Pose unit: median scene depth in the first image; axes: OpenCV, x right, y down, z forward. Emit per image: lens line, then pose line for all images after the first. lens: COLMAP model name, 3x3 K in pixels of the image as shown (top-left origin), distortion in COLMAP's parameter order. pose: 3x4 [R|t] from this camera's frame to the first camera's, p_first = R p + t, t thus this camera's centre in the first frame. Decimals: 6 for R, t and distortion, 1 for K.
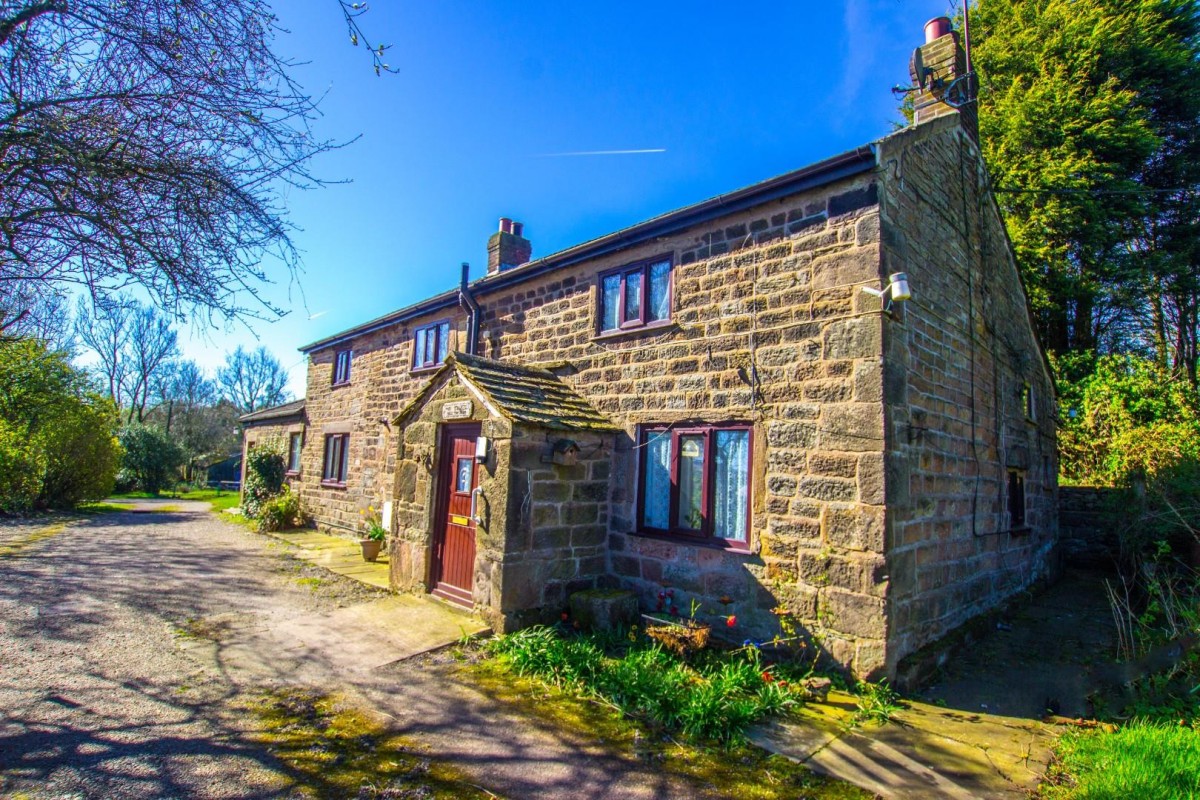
lens RADIAL K [[605.6, 0, 615.2], [0, 605.6, 393.6], [0, 0, 1]] dist [-0.030688, 0.000673]
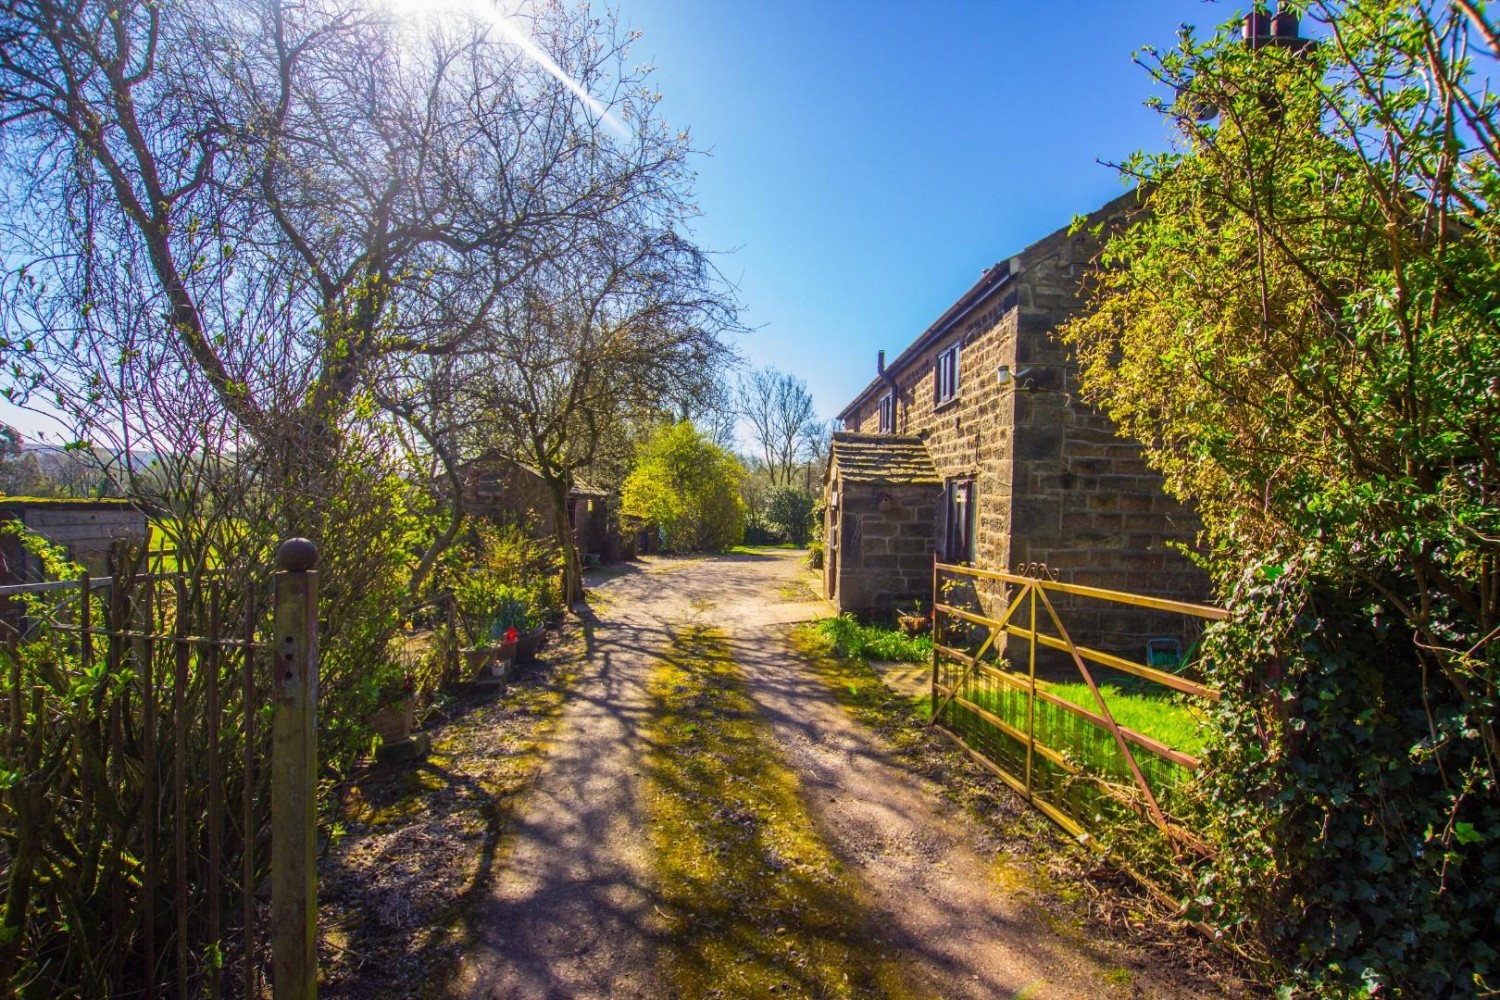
lens RADIAL K [[749.8, 0, 753.0], [0, 749.8, 516.2], [0, 0, 1]] dist [-0.029715, 0.001435]
pose [[0.723230, -0.009373, -0.690544, 0.798486], [0.087131, 0.993156, 0.077775, -0.026646], [0.685089, -0.116417, 0.719097, -0.419904]]
